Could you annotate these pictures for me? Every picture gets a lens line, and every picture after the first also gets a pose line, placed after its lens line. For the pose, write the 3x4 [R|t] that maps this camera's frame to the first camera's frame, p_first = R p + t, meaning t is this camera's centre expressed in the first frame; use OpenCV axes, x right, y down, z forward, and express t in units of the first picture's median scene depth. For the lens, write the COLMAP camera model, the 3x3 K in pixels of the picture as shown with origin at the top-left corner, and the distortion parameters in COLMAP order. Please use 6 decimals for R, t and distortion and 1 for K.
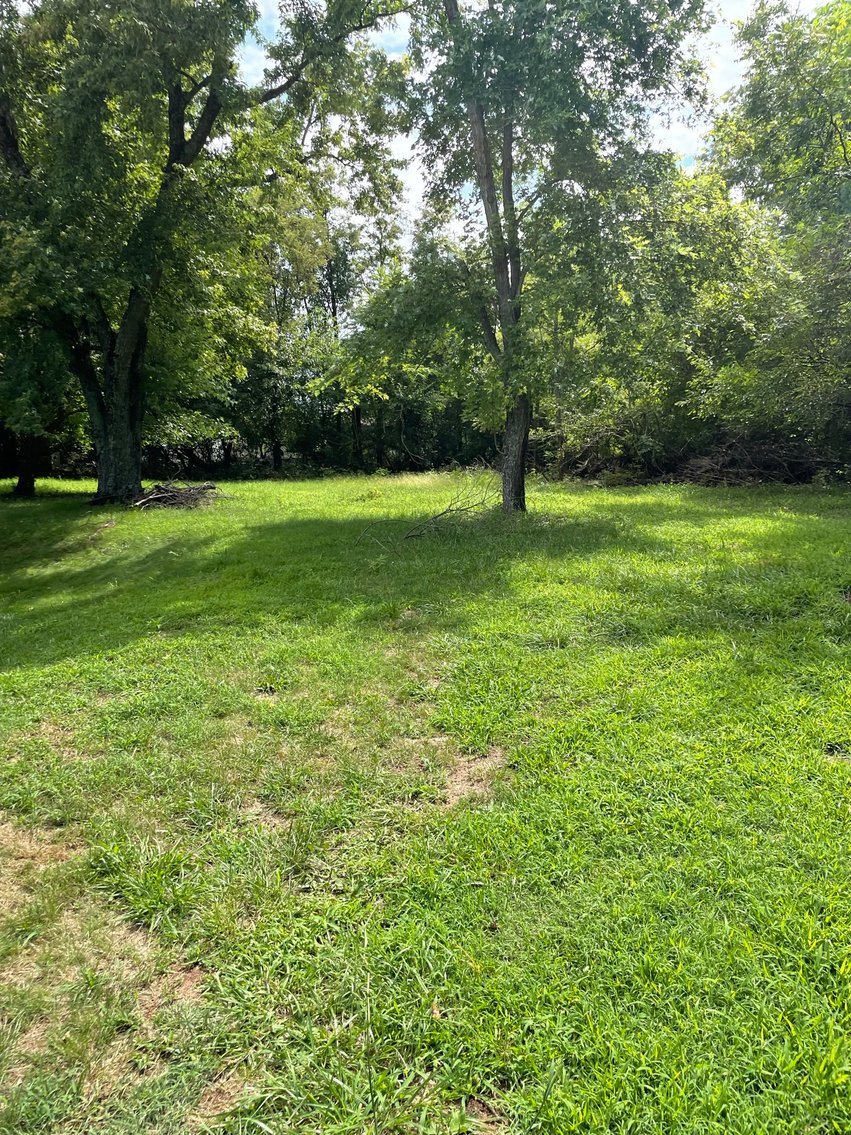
lens RADIAL K [[830.1, 0, 423.0], [0, 830.1, 569.9], [0, 0, 1]] dist [0.098007, -0.113990]
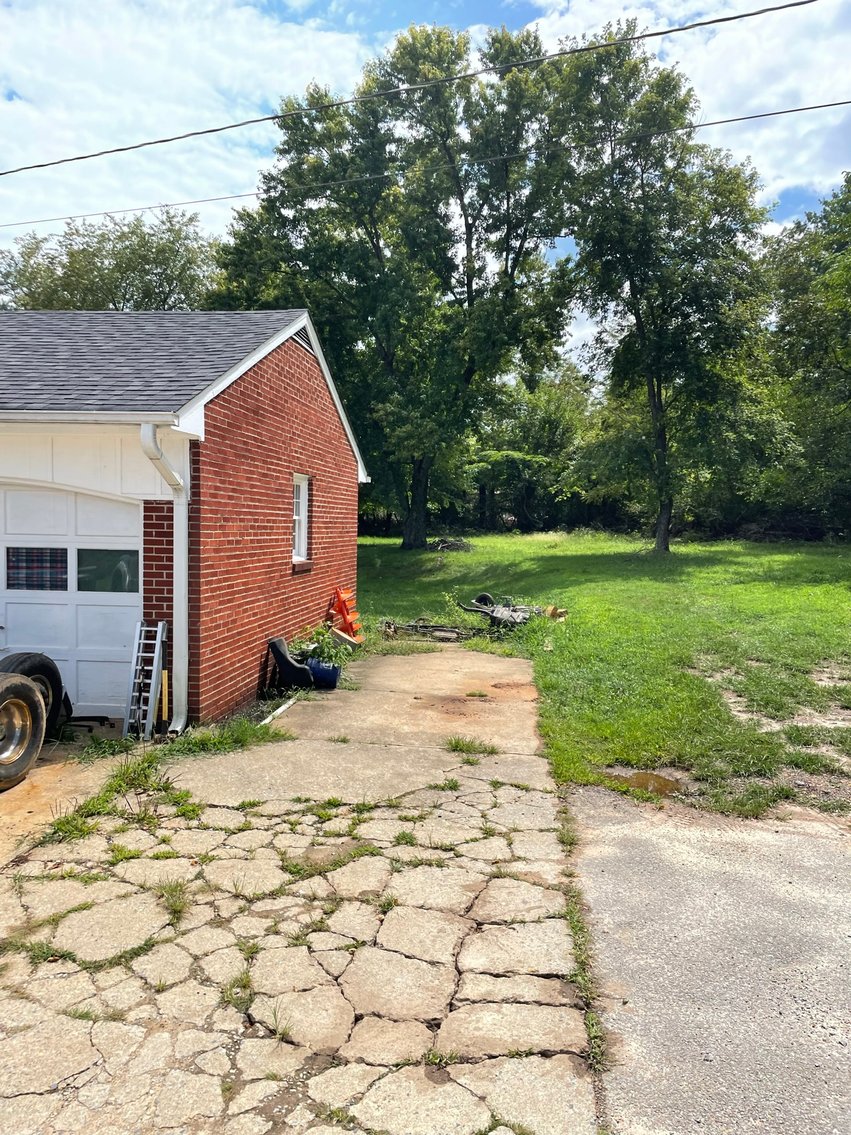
lens RADIAL K [[830.1, 0, 423.0], [0, 830.1, 569.9], [0, 0, 1]] dist [0.098007, -0.113990]
pose [[0.999209, 0.009051, -0.038717, -0.244569], [-0.011745, 0.997482, -0.069940, 0.076251], [0.037986, 0.070340, 0.996800, -0.649005]]
